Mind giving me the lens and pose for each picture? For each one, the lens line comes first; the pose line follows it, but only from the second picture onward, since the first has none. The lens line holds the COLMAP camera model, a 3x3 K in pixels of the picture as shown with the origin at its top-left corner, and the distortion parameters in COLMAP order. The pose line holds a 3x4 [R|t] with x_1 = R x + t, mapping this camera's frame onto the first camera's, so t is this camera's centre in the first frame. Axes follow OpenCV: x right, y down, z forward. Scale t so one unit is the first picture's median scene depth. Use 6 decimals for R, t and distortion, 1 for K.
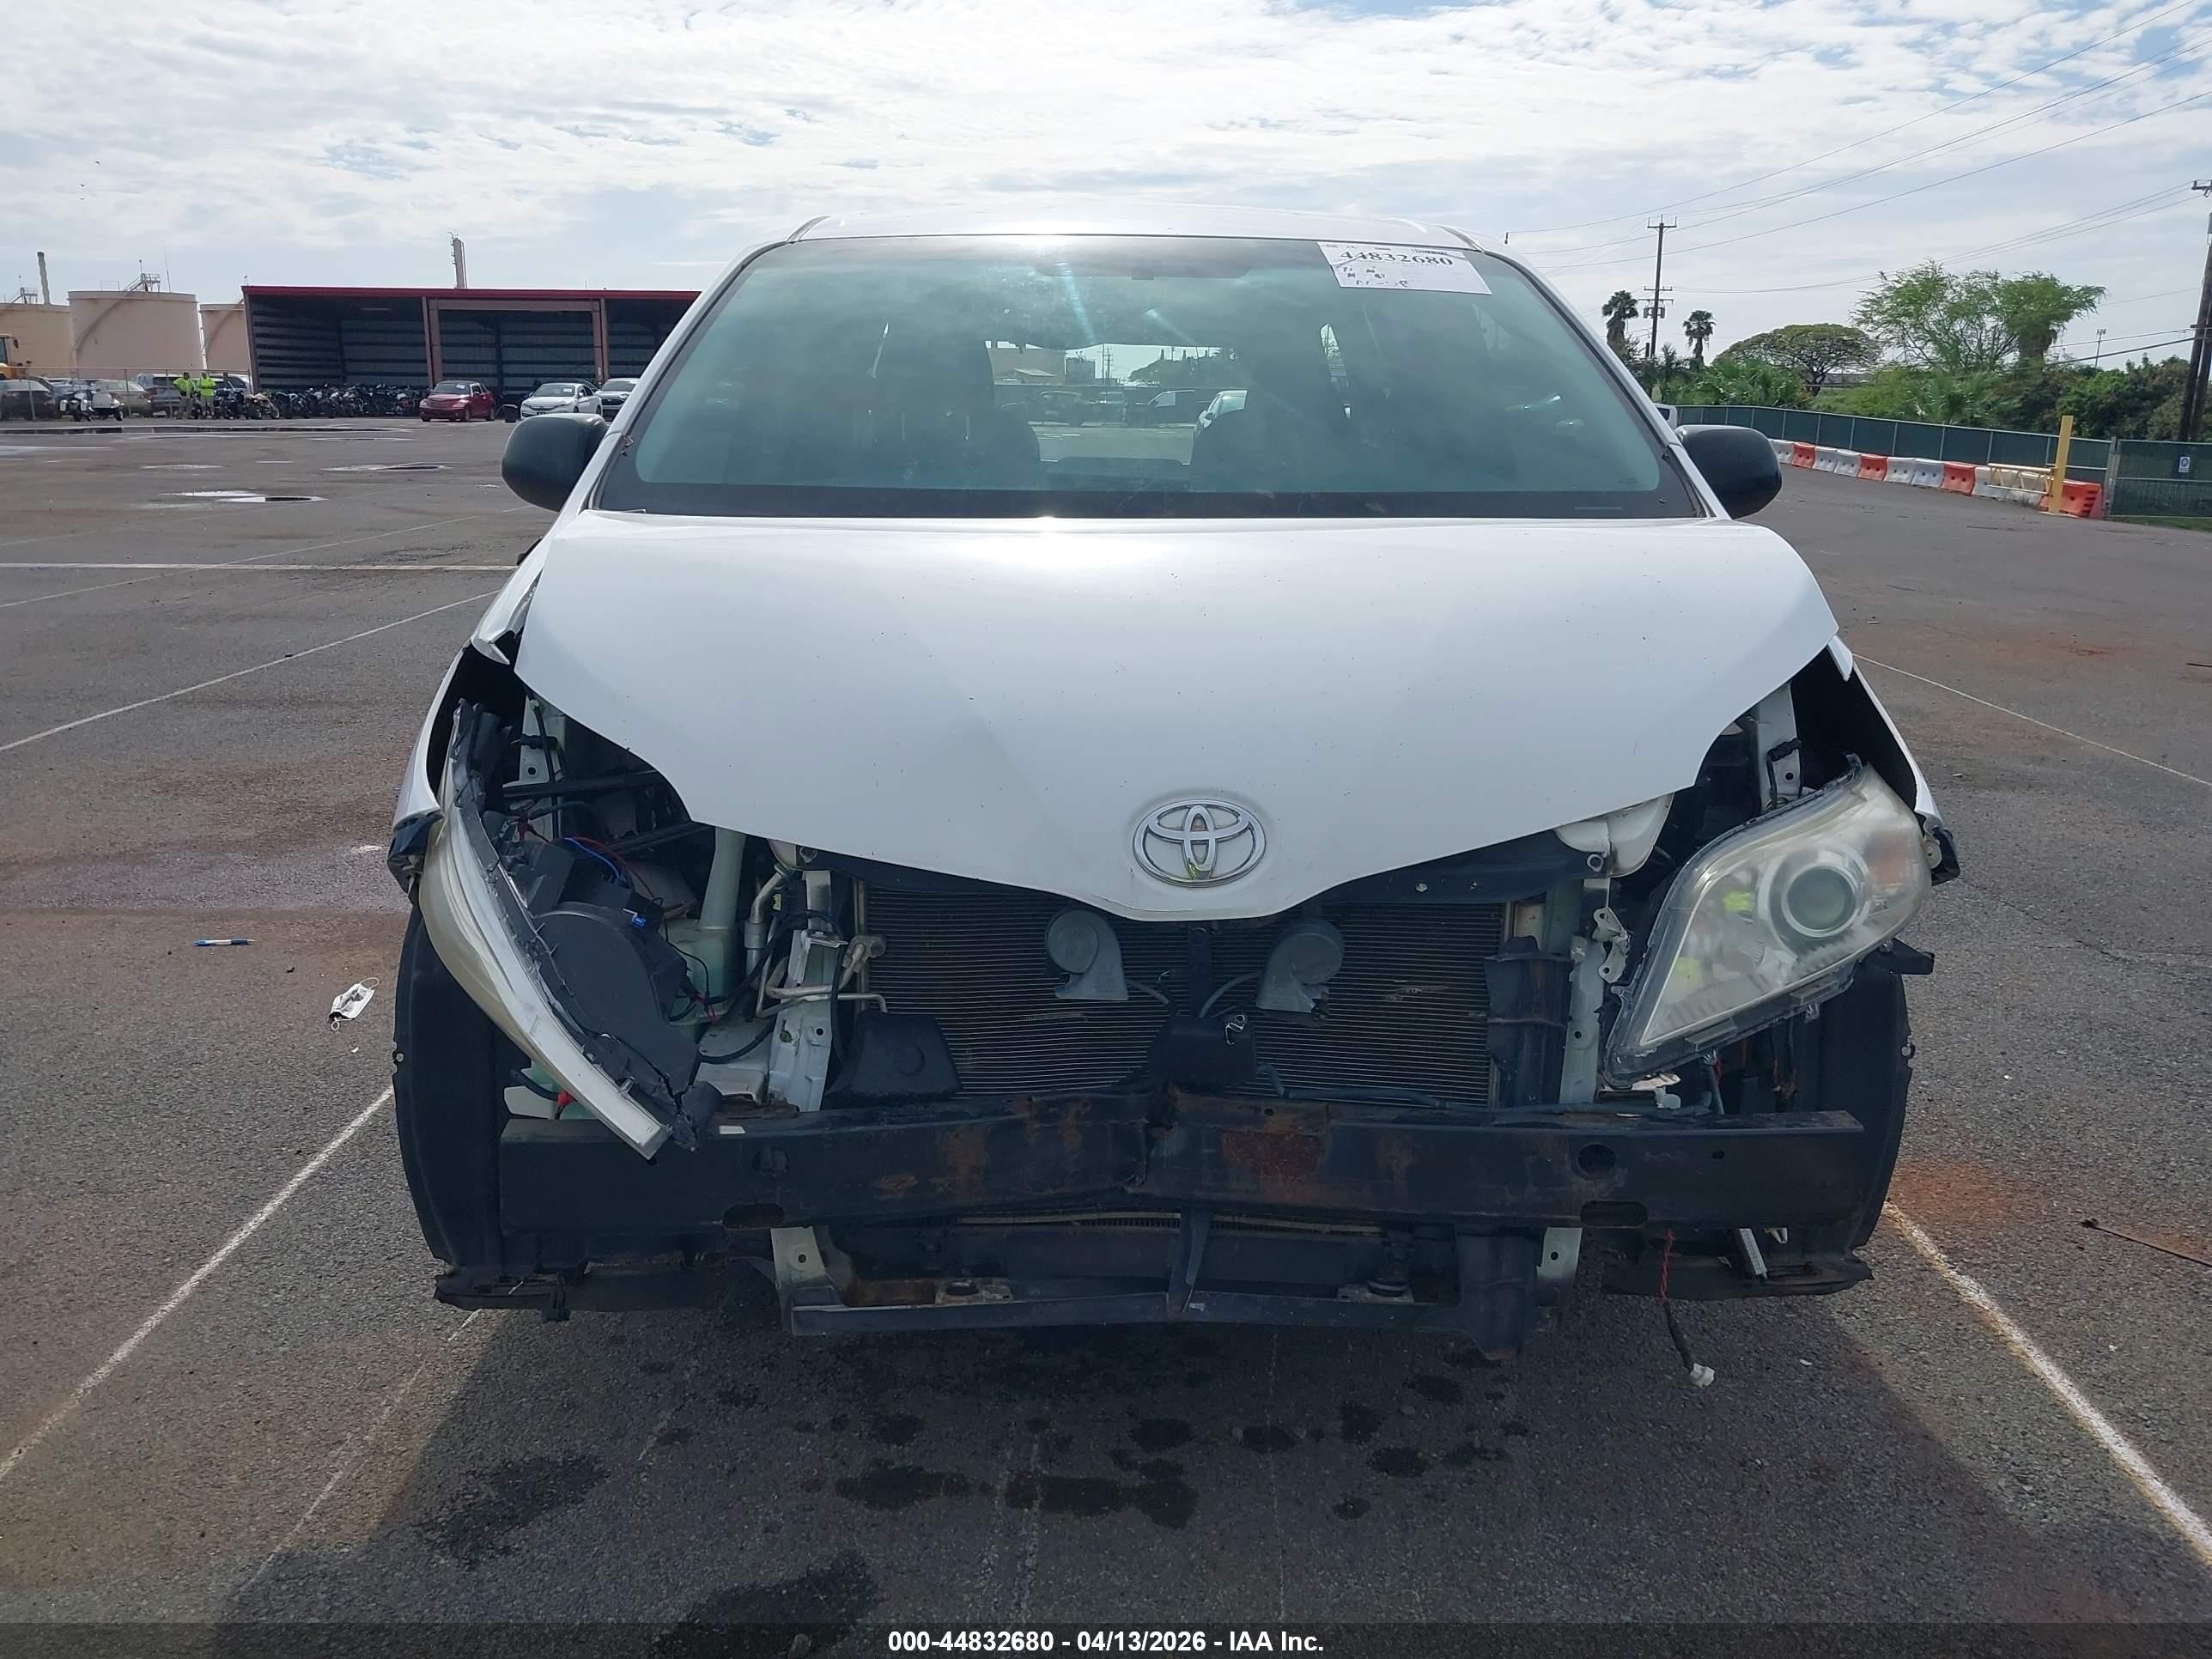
lens RADIAL K [[1782.8, 0, 1119.6], [0, 1782.8, 819.2], [0, 0, 1]] dist [0.011139, -0.007094]
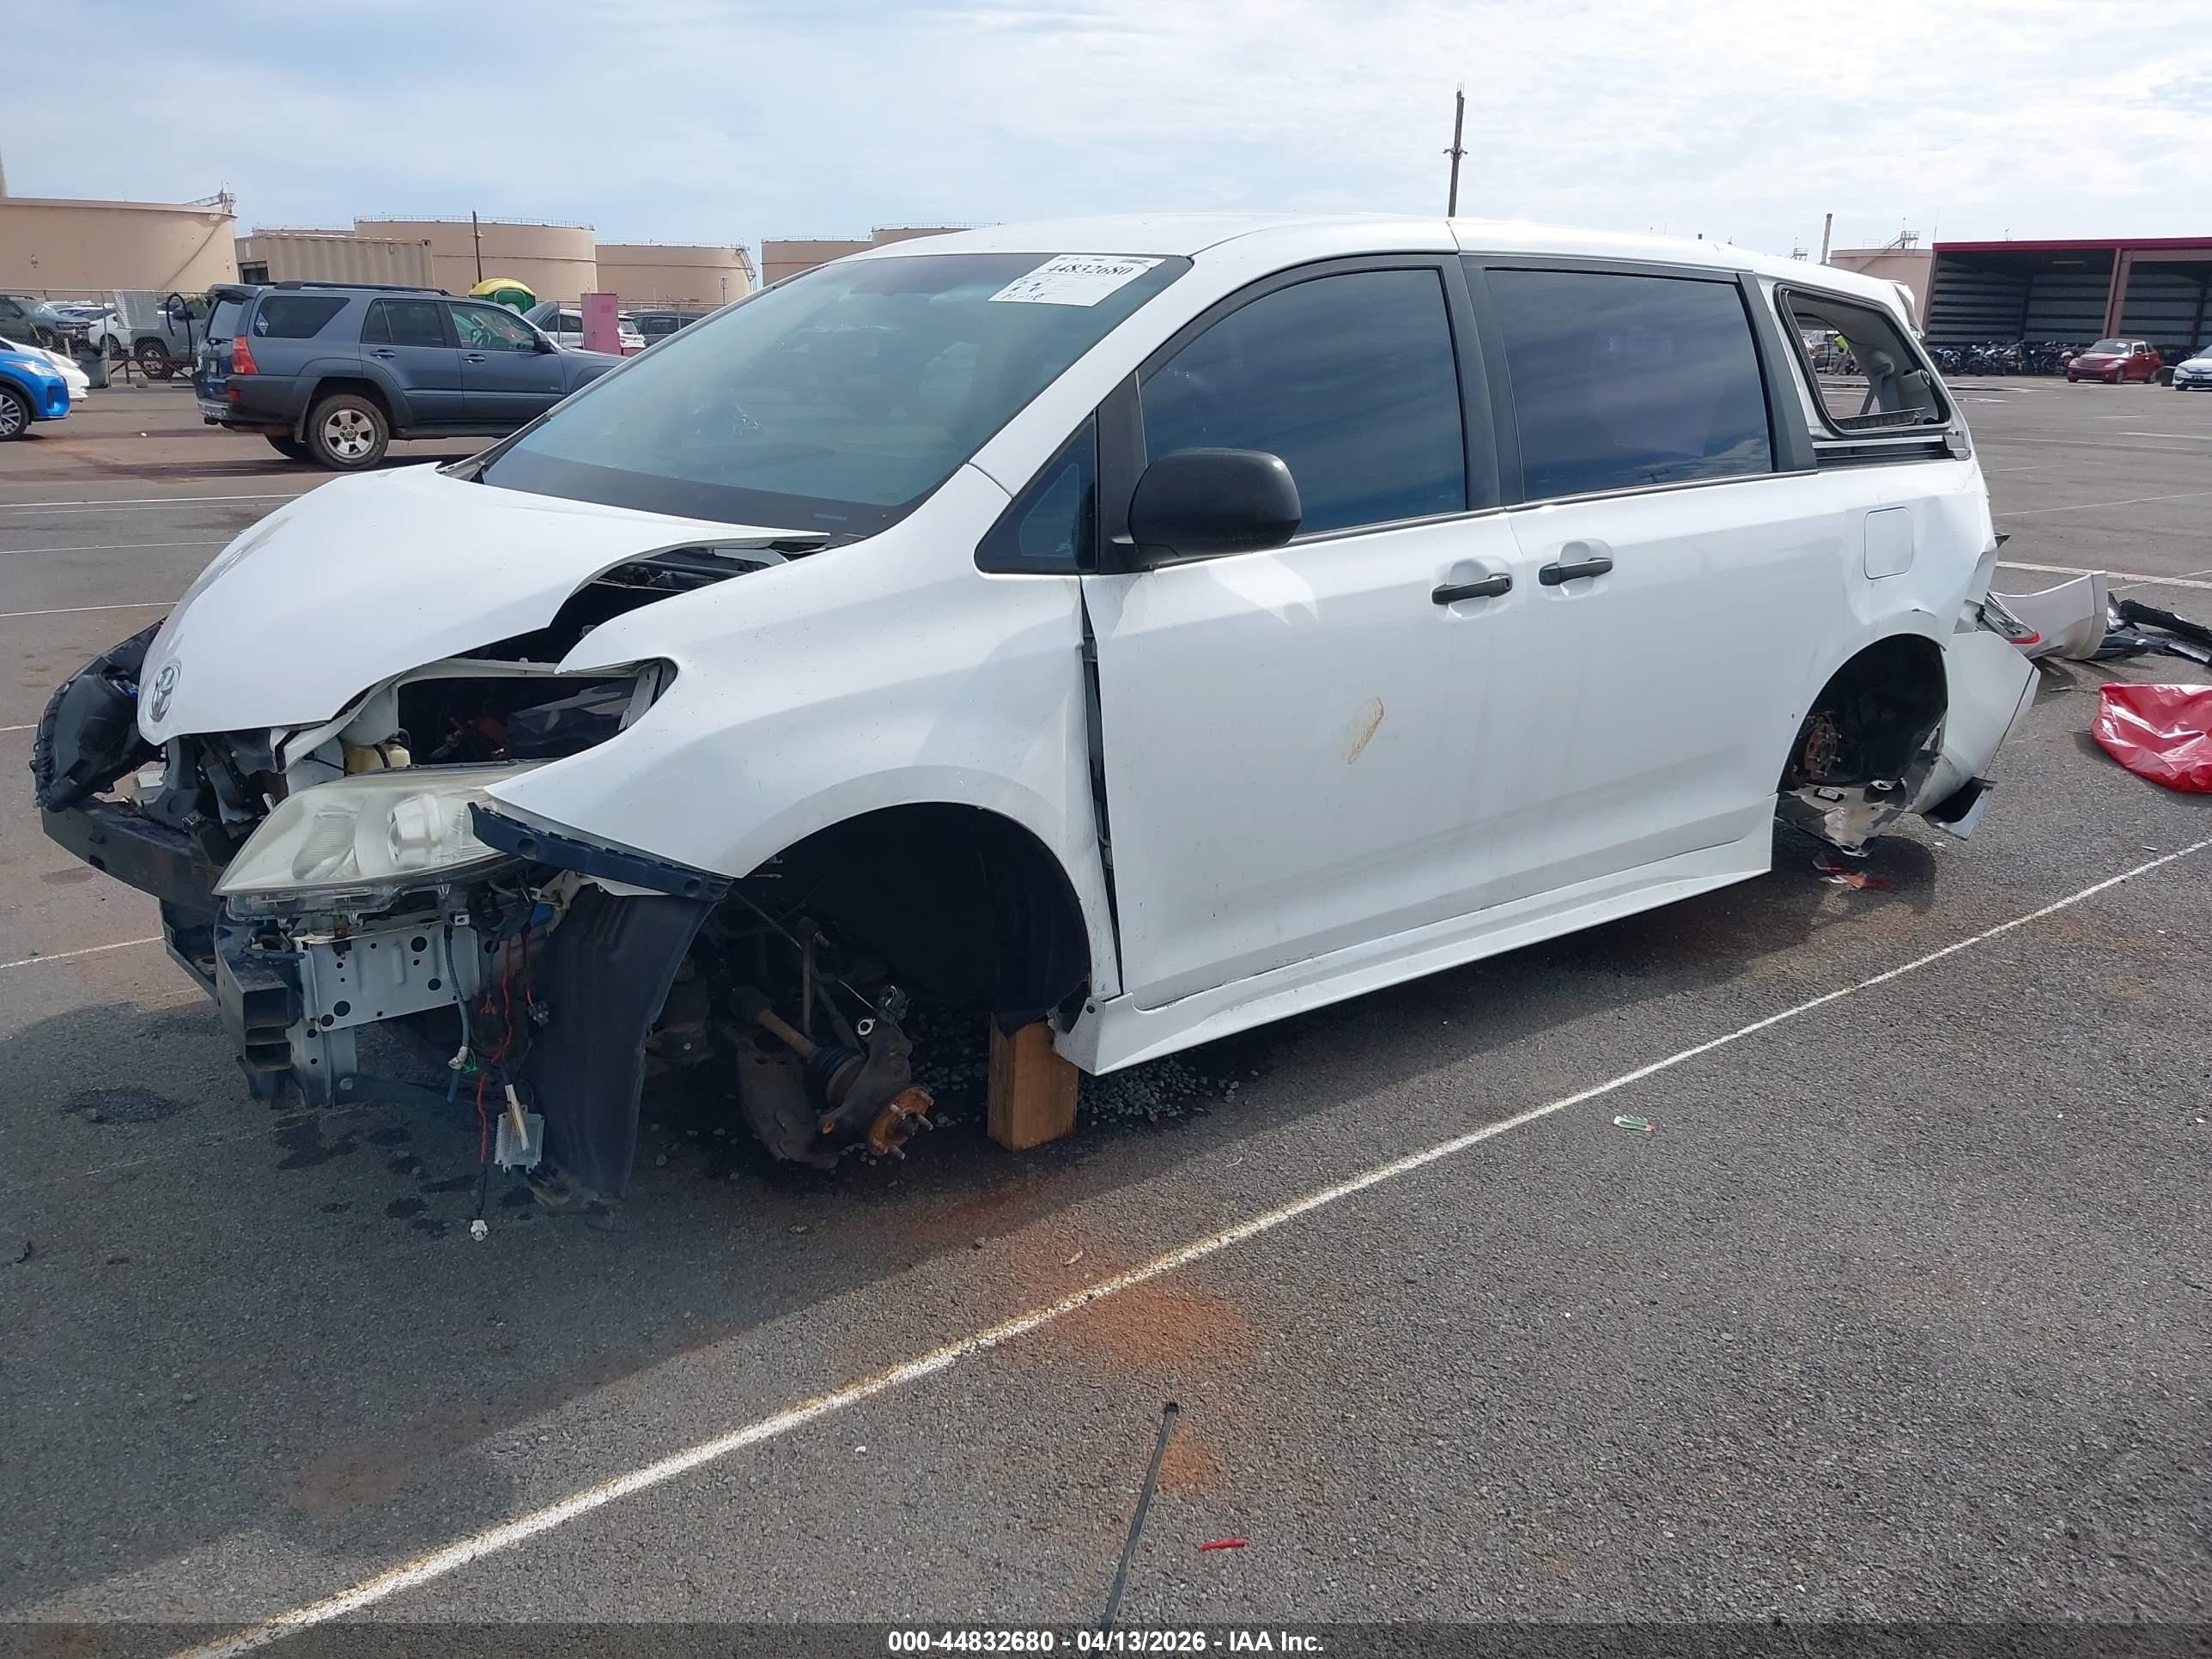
lens RADIAL K [[1782.8, 0, 1119.6], [0, 1782.8, 819.2], [0, 0, 1]] dist [0.011139, -0.007094]
pose [[0.614604, 0.216206, -0.758628, 1.258770], [-0.197632, 0.973238, 0.117258, -0.158016], [0.763678, 0.077862, 0.640885, 0.475437]]
